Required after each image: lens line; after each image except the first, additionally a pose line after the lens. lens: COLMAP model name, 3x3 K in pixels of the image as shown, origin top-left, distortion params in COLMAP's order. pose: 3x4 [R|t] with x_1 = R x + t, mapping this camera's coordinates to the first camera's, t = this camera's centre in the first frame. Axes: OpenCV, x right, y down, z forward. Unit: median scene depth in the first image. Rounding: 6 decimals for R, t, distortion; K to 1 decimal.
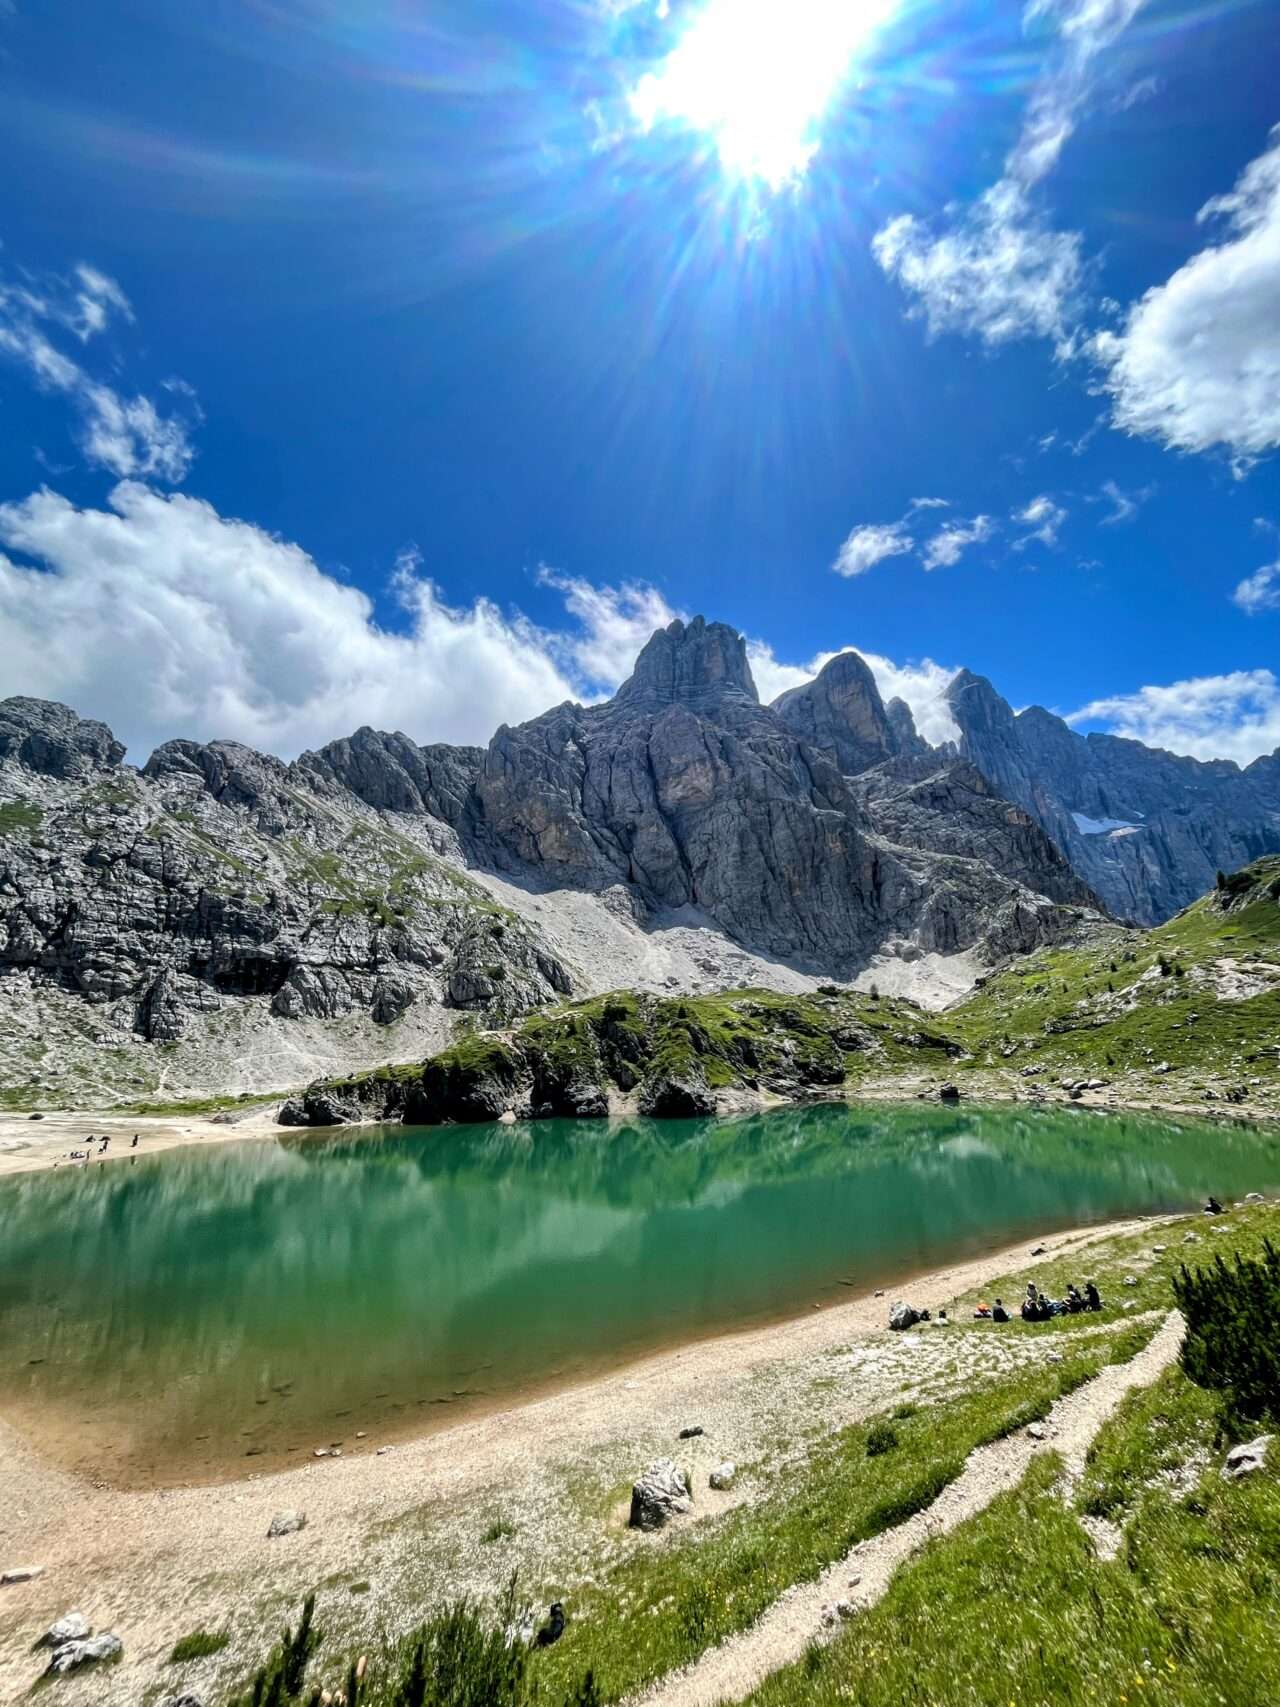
lens RADIAL K [[673.6, 0, 638.6], [0, 673.6, 867.0], [0, 0, 1]] dist [-0.004918, -0.000260]
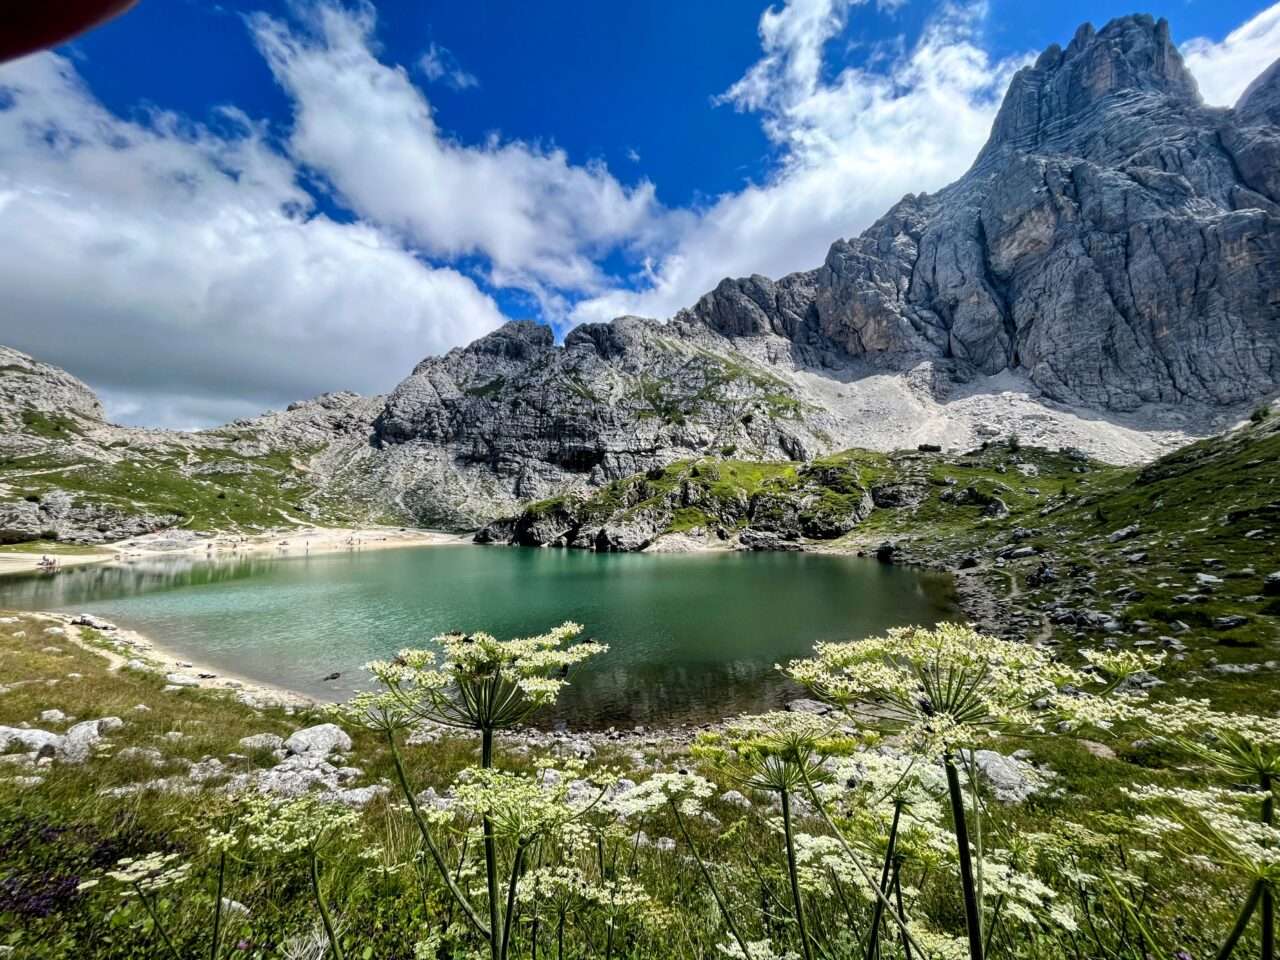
lens RADIAL K [[505.1, 0, 652.0], [0, 505.1, 479.4], [0, 0, 1]] dist [-0.004918, -0.000260]
pose [[0.722196, -0.023610, -0.691286, 0.218308], [0.158347, 0.978519, 0.132007, 0.036214], [0.673320, -0.204798, 0.710421, 0.117734]]
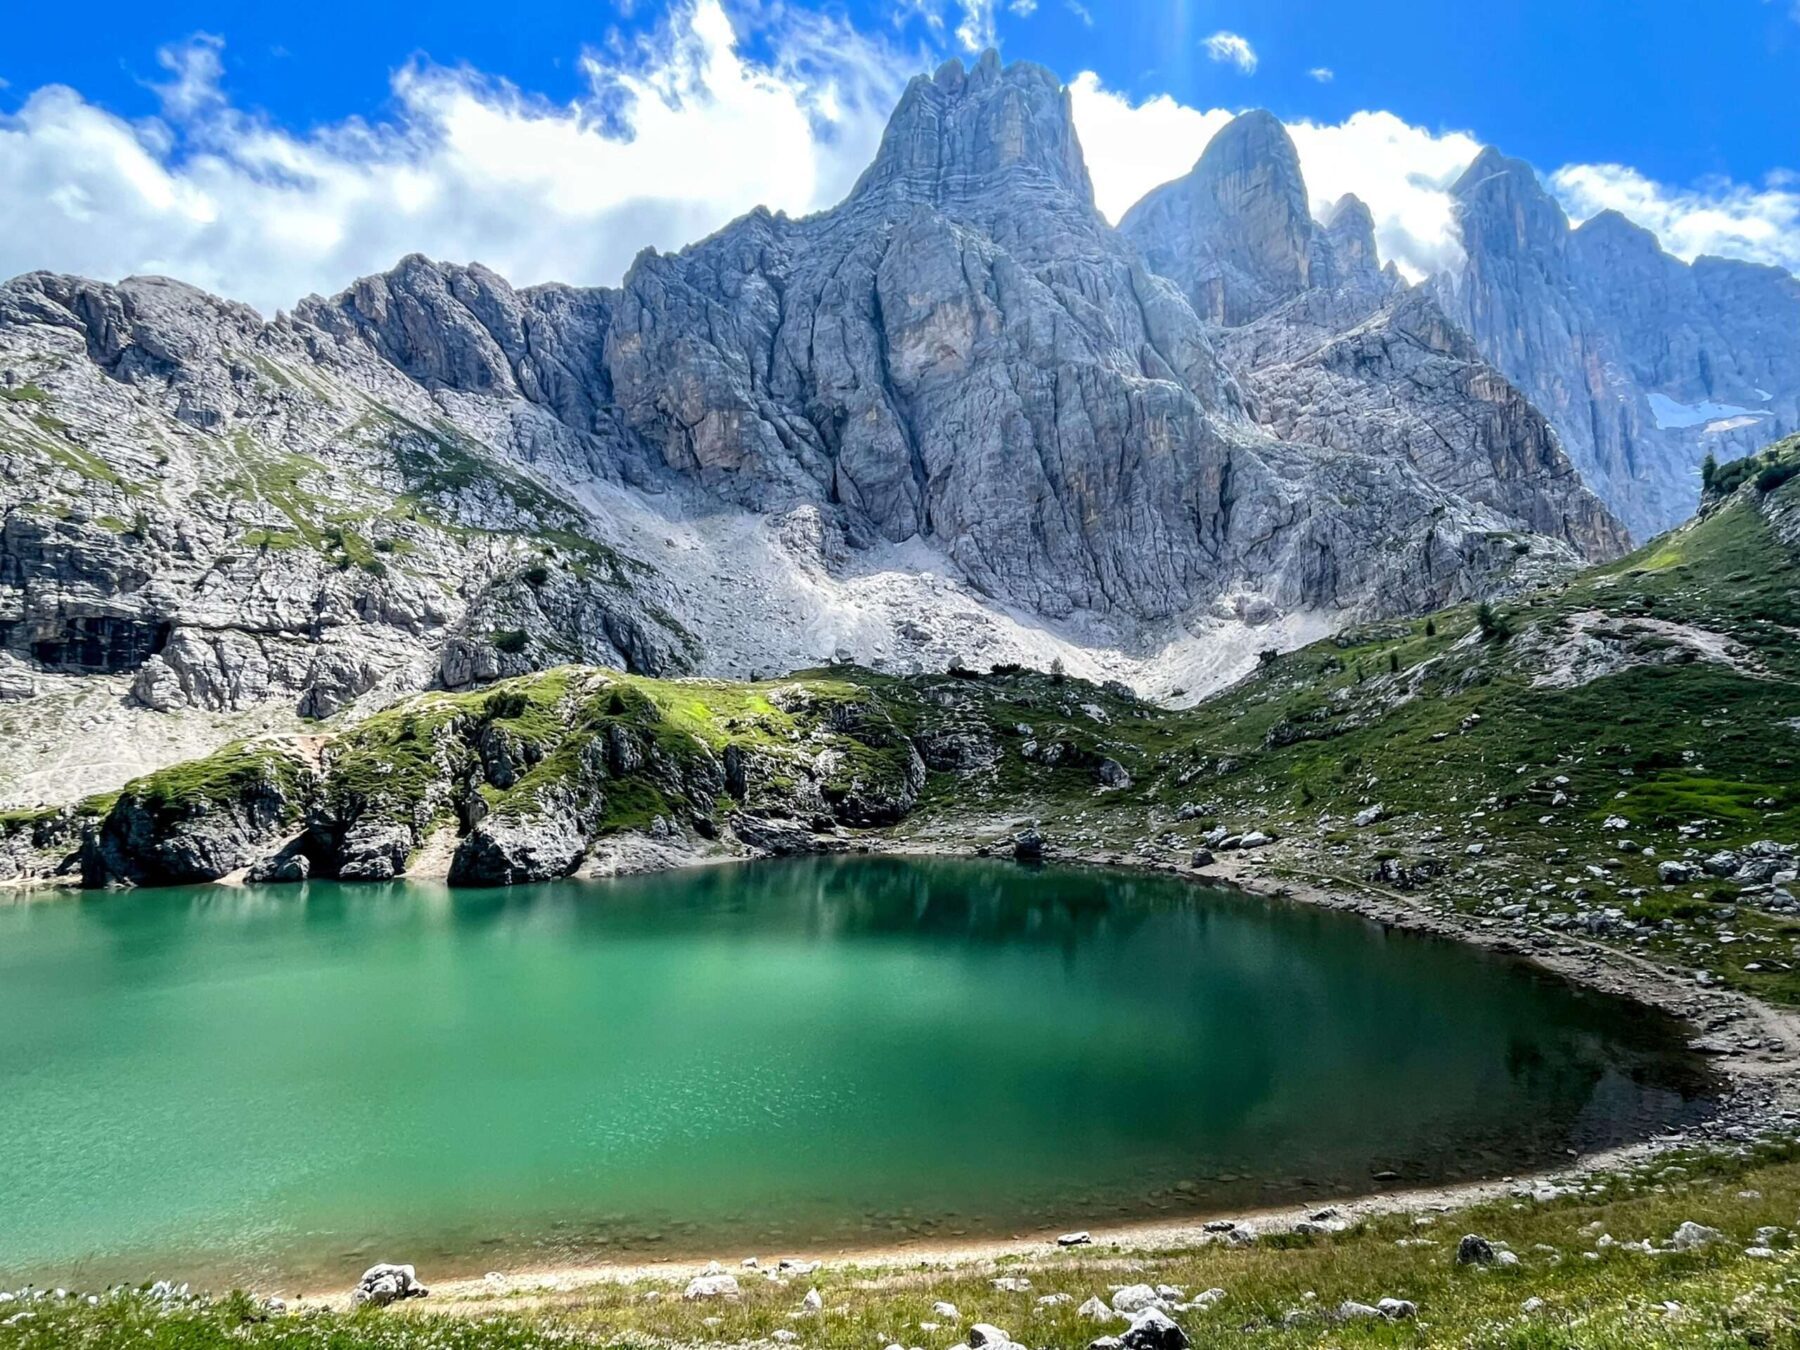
lens RADIAL K [[996.5, 0, 900.0], [0, 996.5, 675.0], [0, 0, 1]] dist [-0.007135, -0.001062]
pose [[0.997727, 0.003329, -0.067305, 0.130116], [0.009022, 0.983187, 0.182376, 0.013464], [0.066781, -0.182569, 0.980923, 0.065978]]
